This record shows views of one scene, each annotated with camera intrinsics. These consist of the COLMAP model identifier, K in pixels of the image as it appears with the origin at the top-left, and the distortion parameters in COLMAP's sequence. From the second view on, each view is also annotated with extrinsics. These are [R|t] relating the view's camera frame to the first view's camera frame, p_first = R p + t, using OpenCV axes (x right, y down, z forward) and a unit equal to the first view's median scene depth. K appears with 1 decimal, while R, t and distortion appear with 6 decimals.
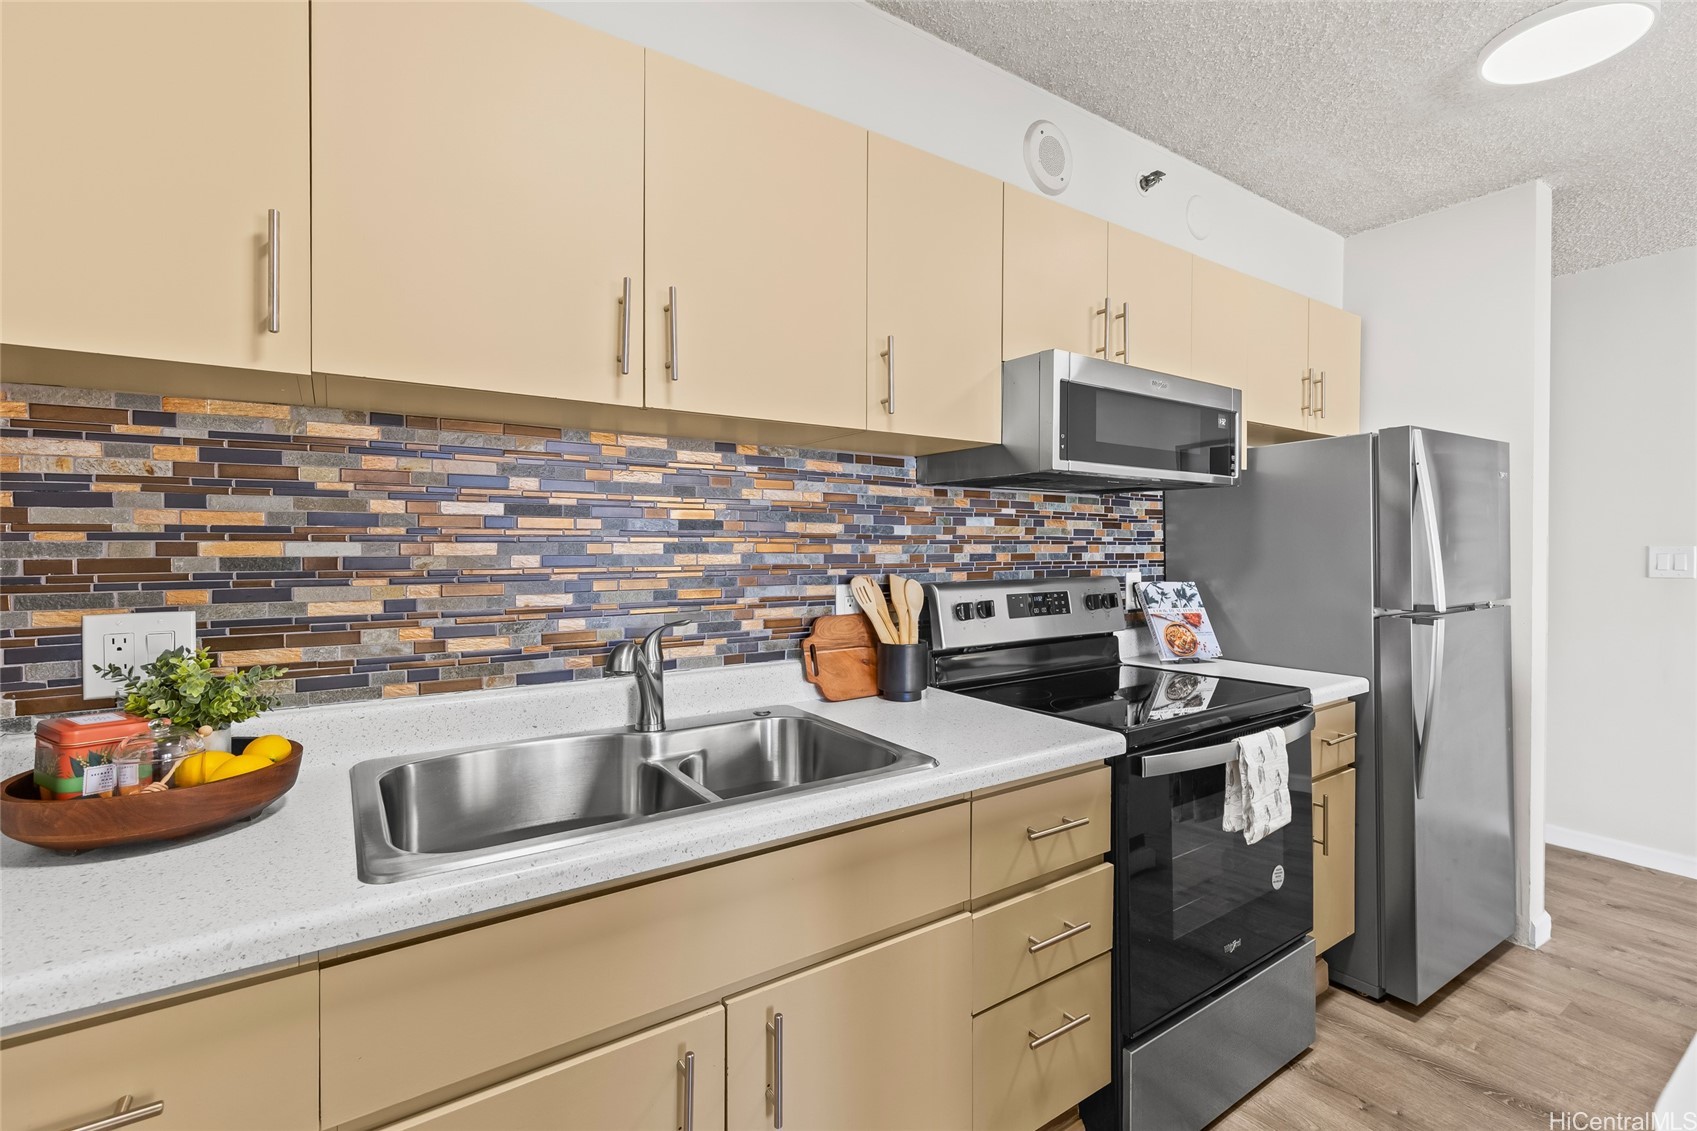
lens RADIAL K [[761.8, 0, 857.0], [0, 761.8, 553.9], [0, 0, 1]] dist [0.000311, -0.000008]
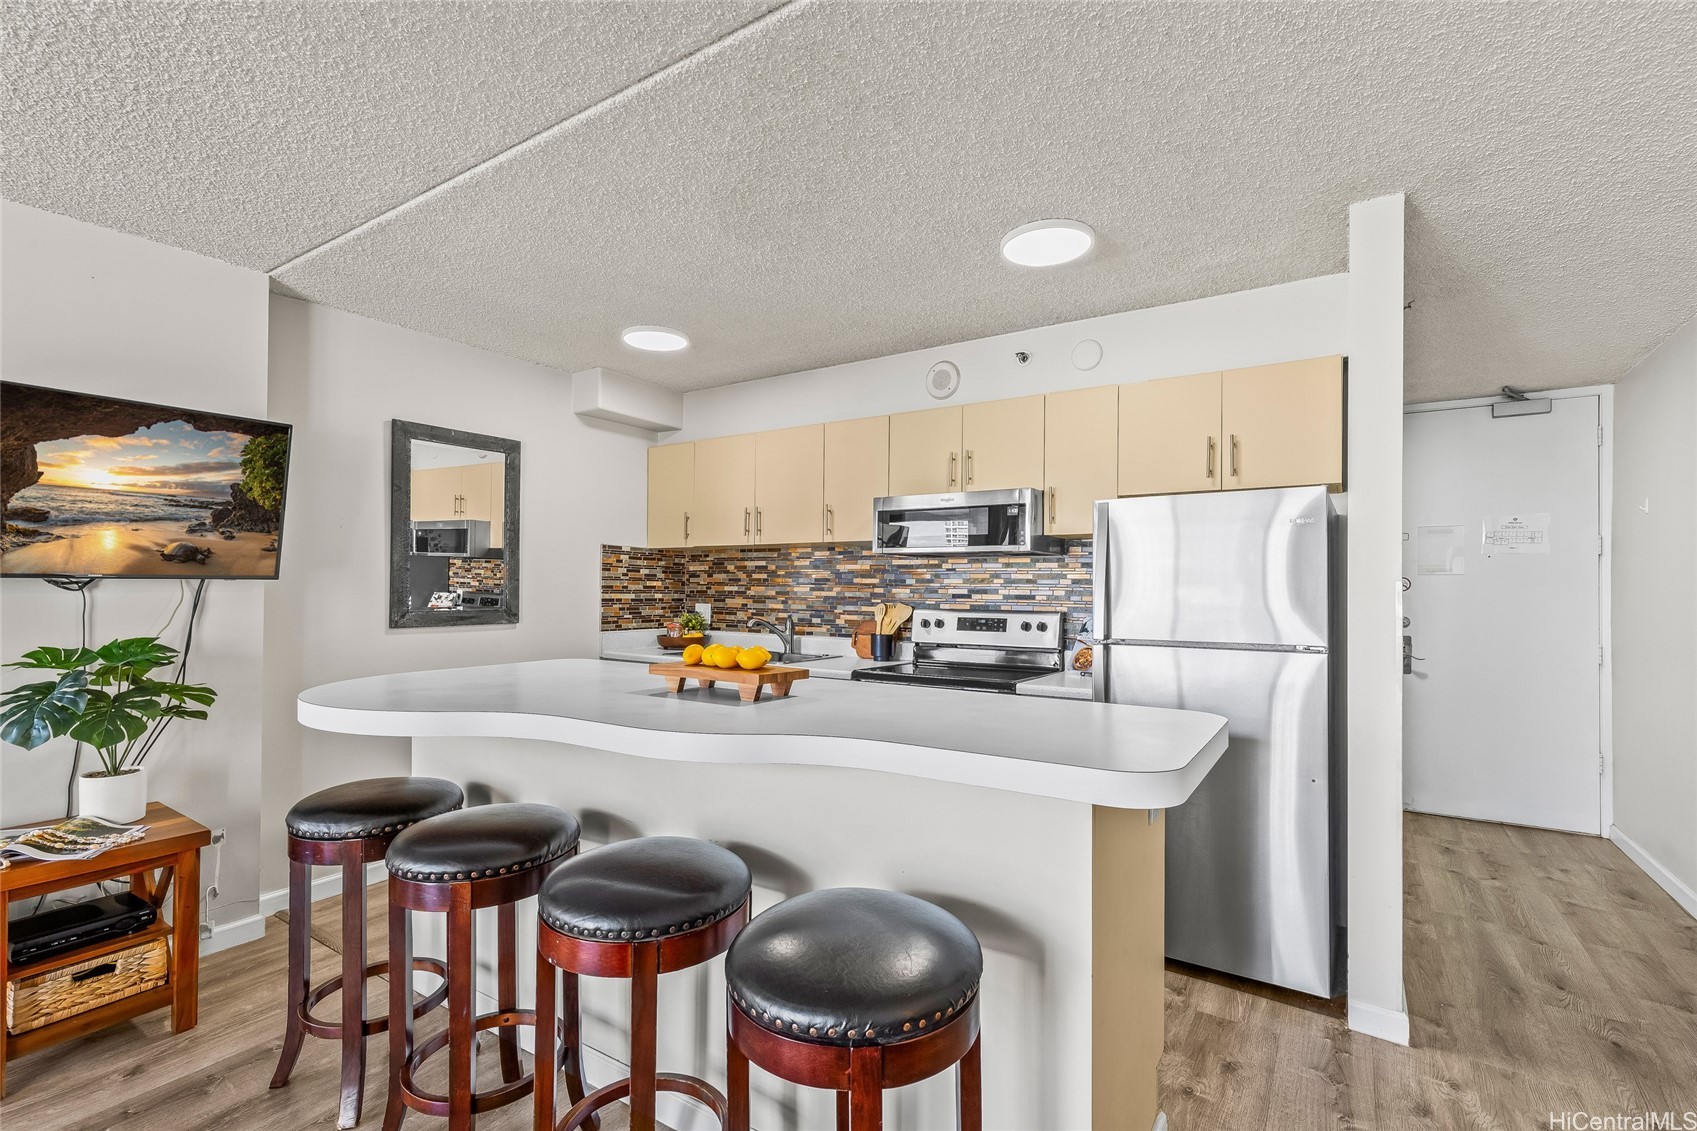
lens RADIAL K [[761.8, 0, 850.8], [0, 761.8, 579.9], [0, 0, 1]] dist [0.000311, -0.000008]
pose [[0.385267, -0.008318, -0.922768, 2.109738], [-0.021075, 0.999619, -0.017810, 0.004459], [0.922565, 0.026309, 0.384945, 0.102003]]
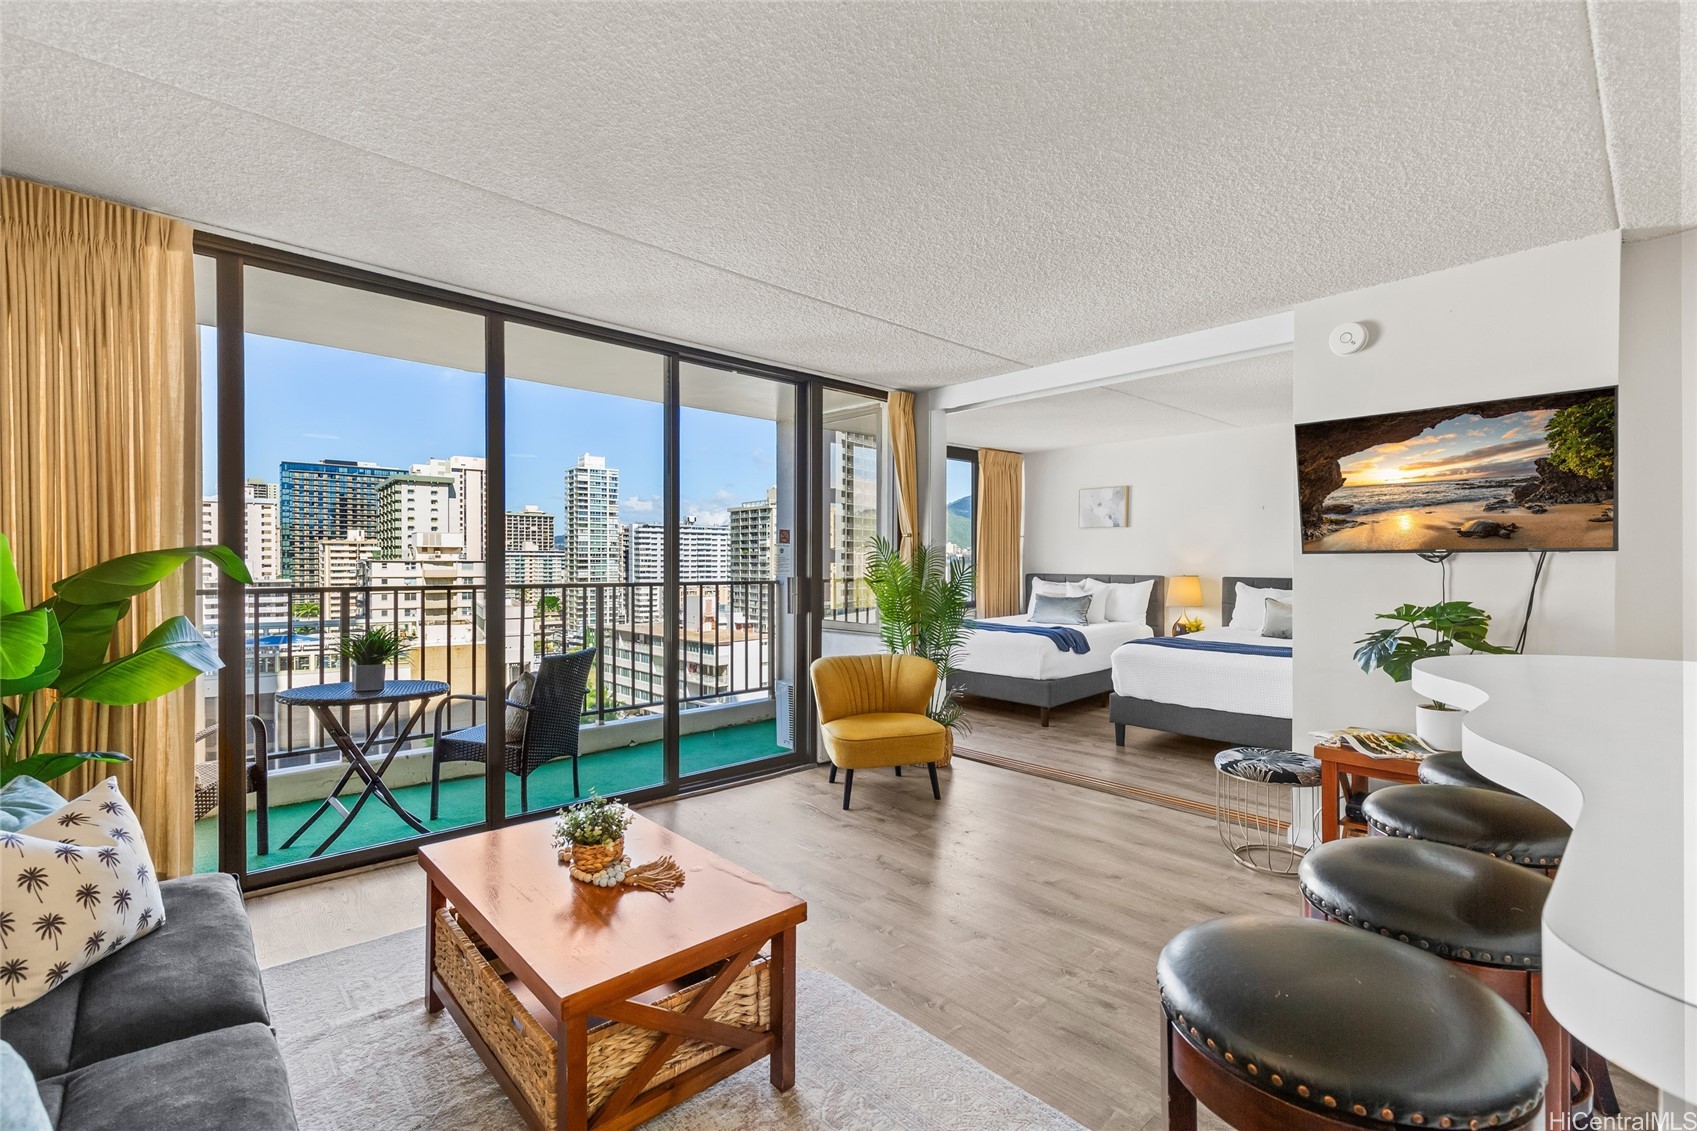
lens RADIAL K [[761.8, 0, 849.7], [0, 761.8, 572.2], [0, 0, 1]] dist [0.000311, -0.000008]
pose [[-0.988379, -0.002096, -0.151993, 1.899088], [-0.006624, 0.999549, 0.029291, 0.009364], [0.151864, 0.029957, -0.987947, 0.870380]]
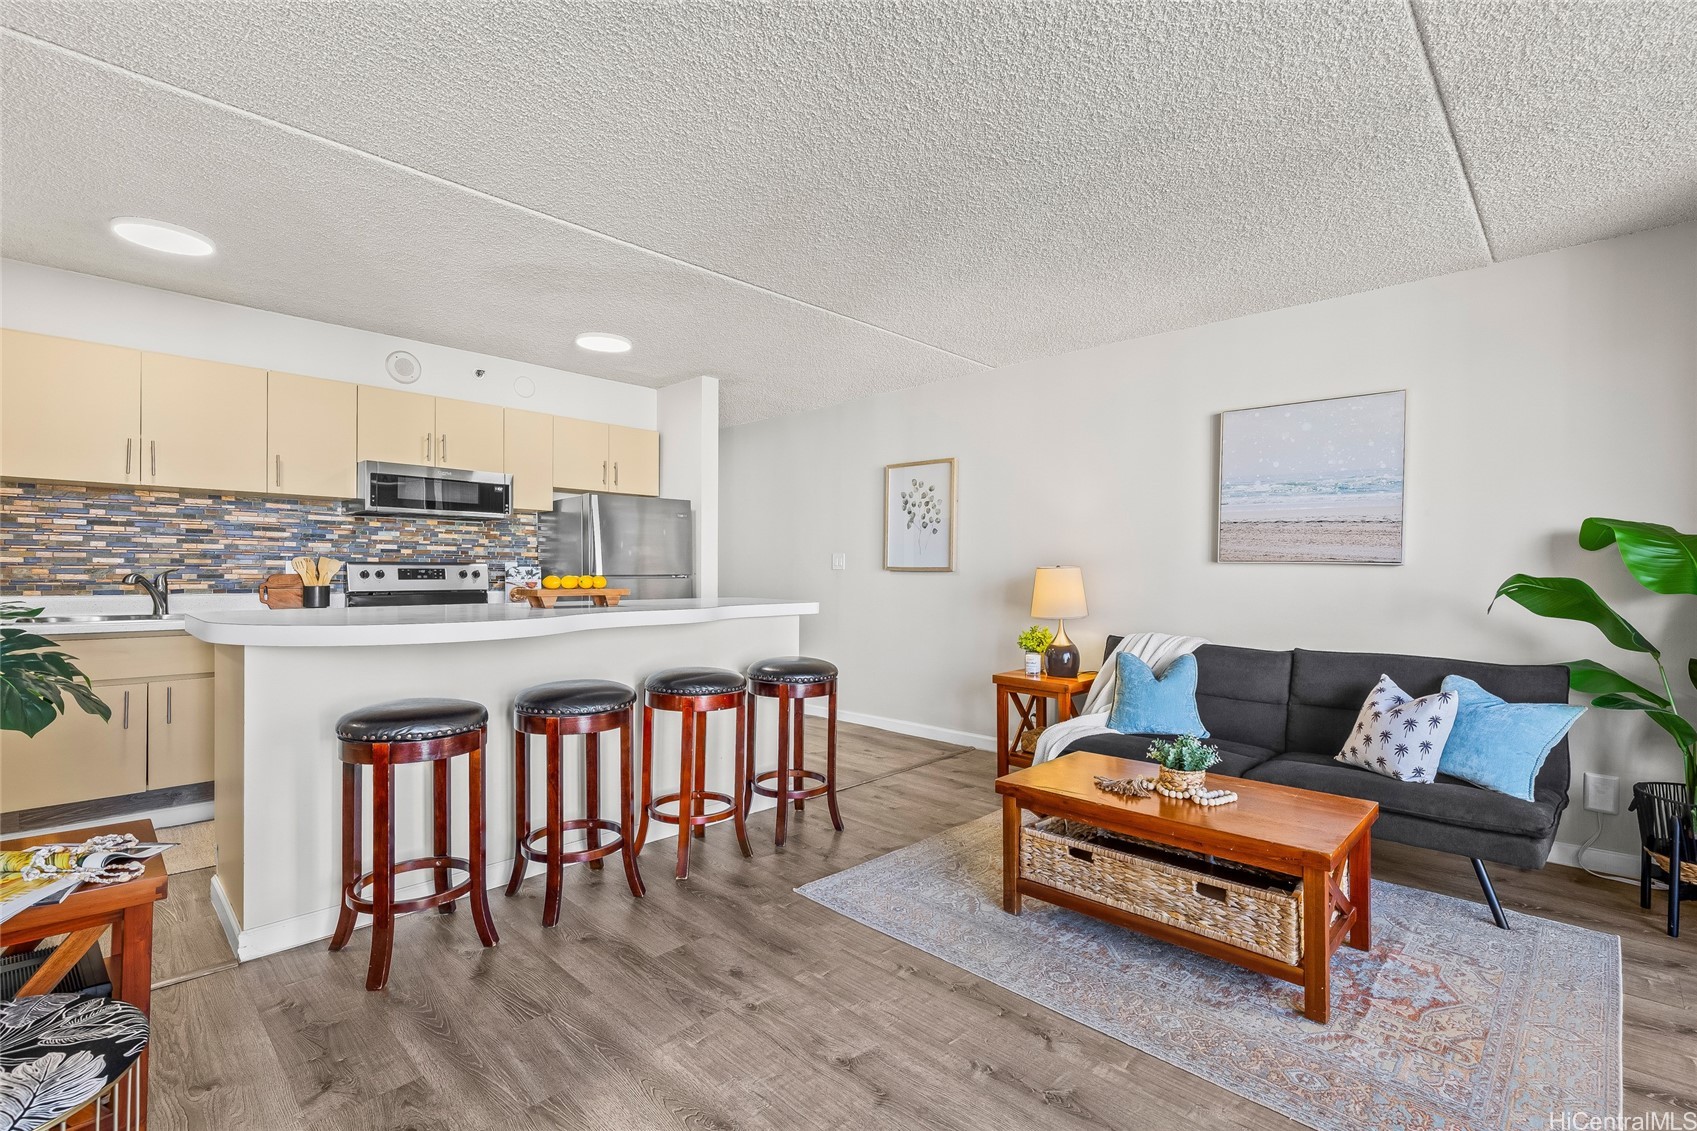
lens RADIAL K [[761.8, 0, 861.4], [0, 761.8, 573.1], [0, 0, 1]] dist [0.000311, -0.000008]
pose [[0.977311, 0.002344, 0.211797, 1.211062], [0.000428, 0.999915, -0.013045, 0.114563], [-0.211810, 0.012840, 0.977227, -1.599466]]
